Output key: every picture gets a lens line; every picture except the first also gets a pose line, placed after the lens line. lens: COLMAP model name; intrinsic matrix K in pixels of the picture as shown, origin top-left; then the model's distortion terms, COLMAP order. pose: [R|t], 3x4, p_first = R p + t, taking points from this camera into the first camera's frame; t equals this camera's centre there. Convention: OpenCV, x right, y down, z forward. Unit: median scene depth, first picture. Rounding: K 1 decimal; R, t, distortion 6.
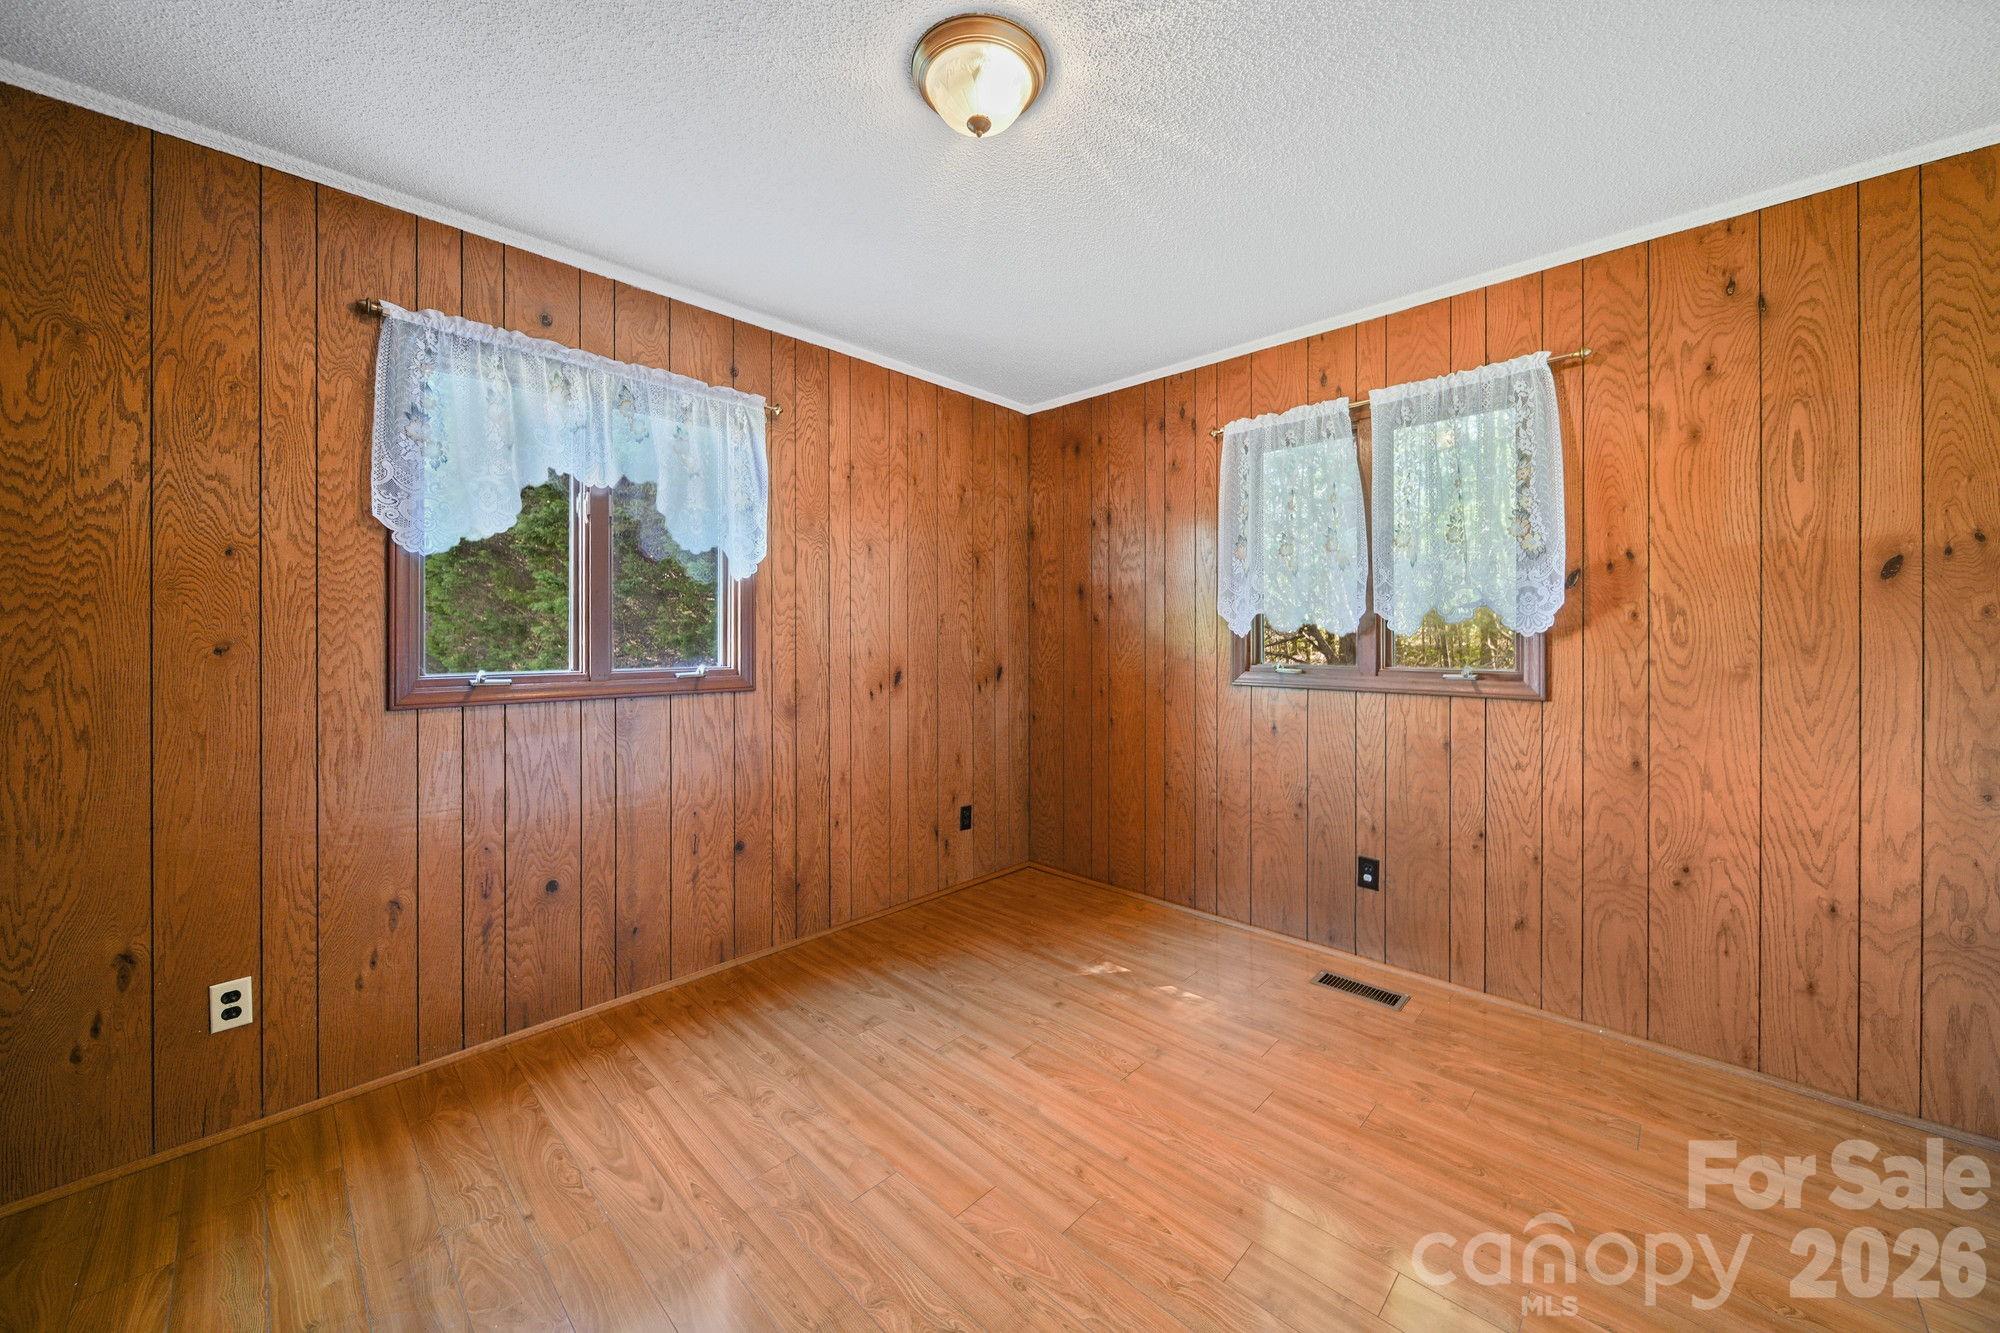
lens RADIAL K [[725.2, 0, 1003.4], [0, 725.2, 632.2], [0, 0, 1]] dist [-0.001743, -0.000209]
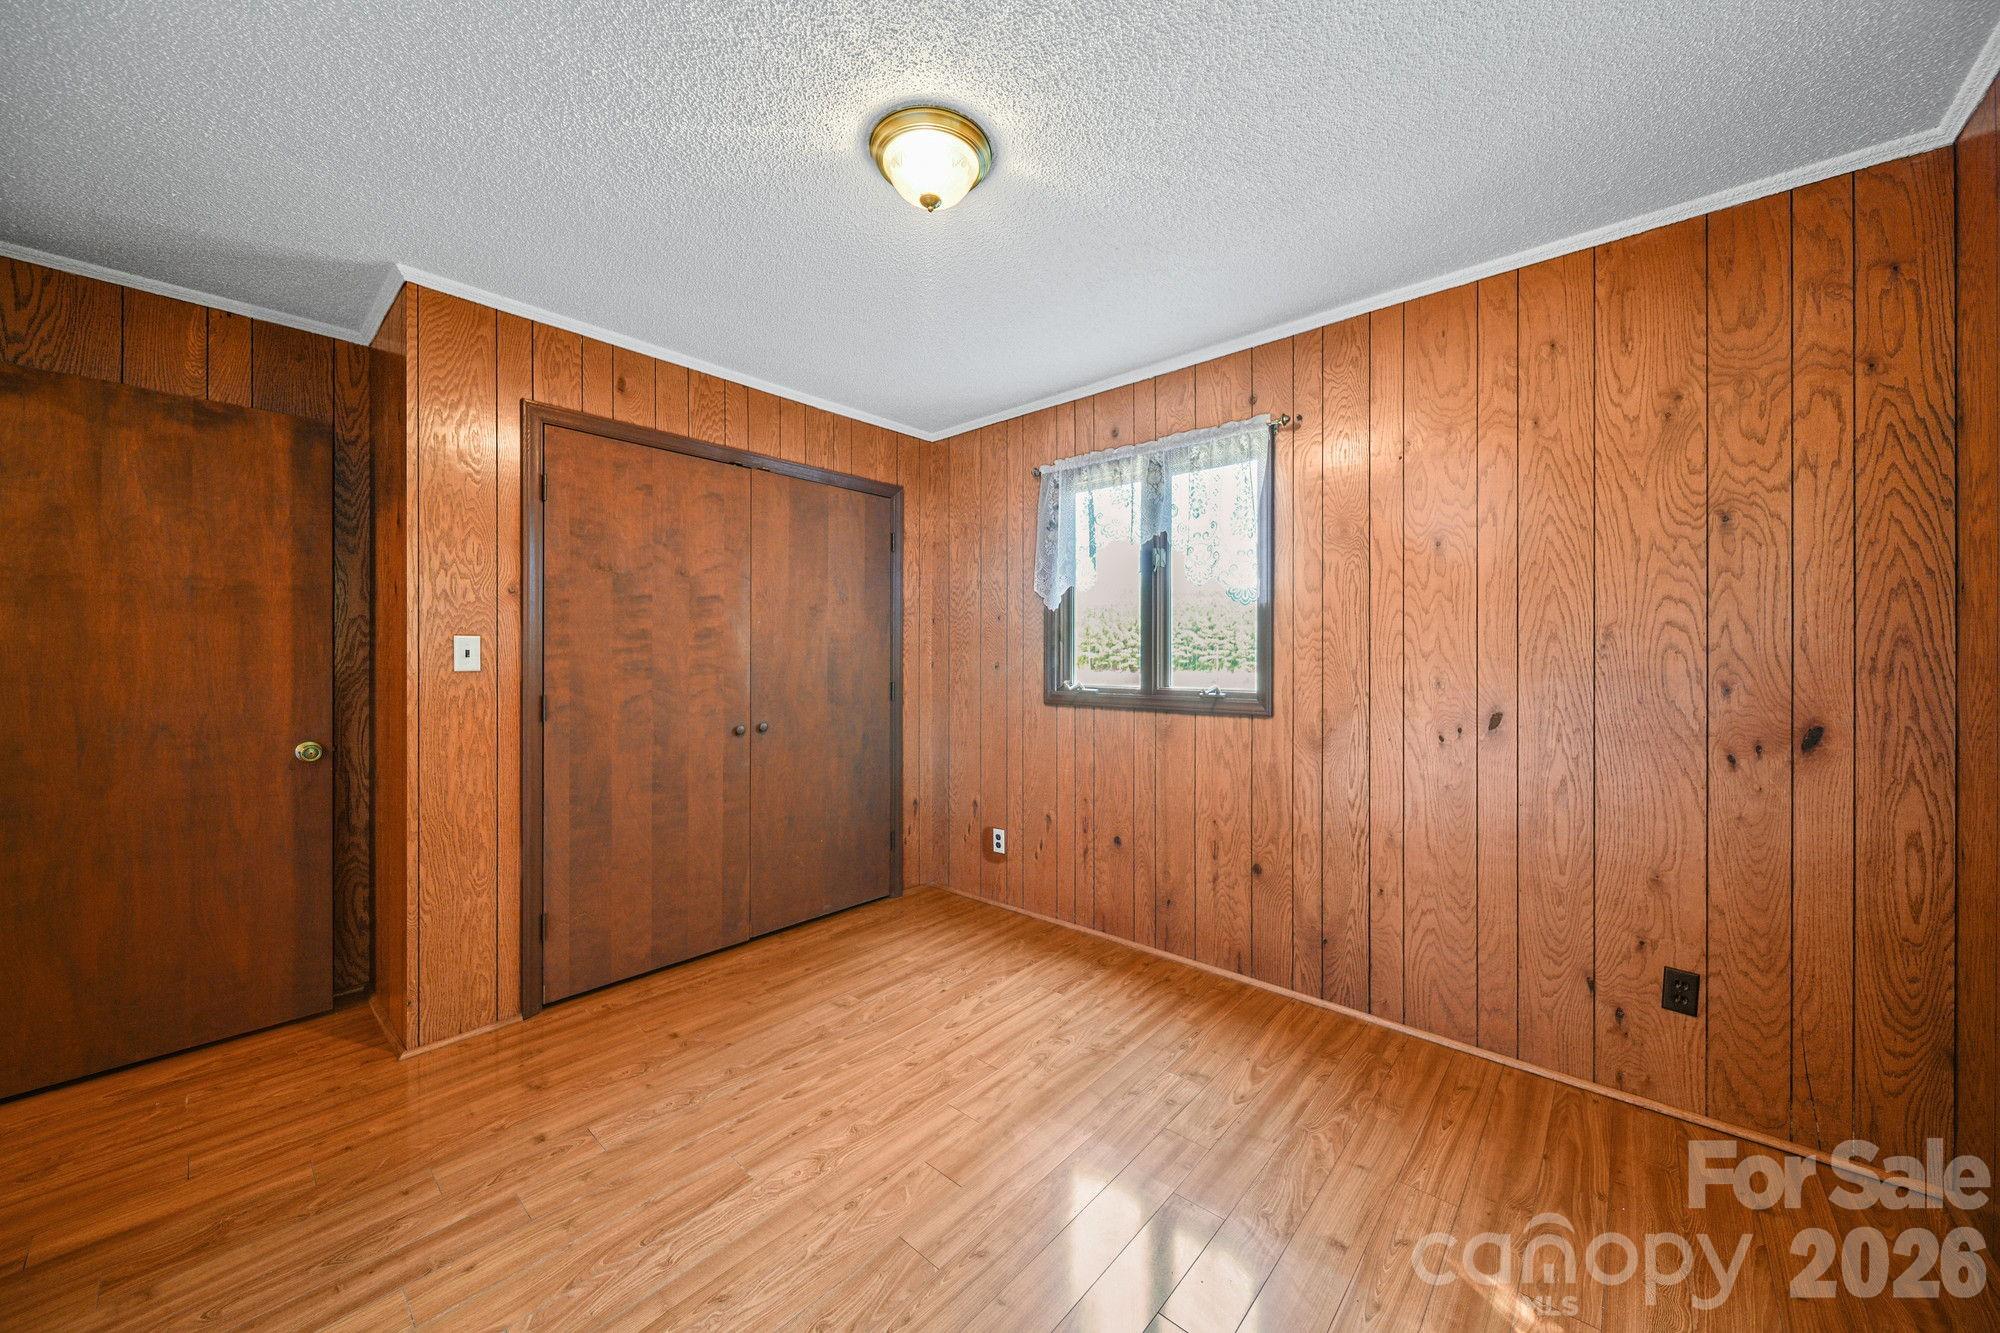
lens RADIAL K [[707.8, 0, 1003.4], [0, 707.8, 658.6], [0, 0, 1]] dist [-0.002996, -0.000196]
pose [[0.045909, 0.001105, -0.998945, 0.619508], [0.004232, 0.999990, 0.001301, 0.000192], [0.998937, -0.004287, 0.045904, 0.623270]]
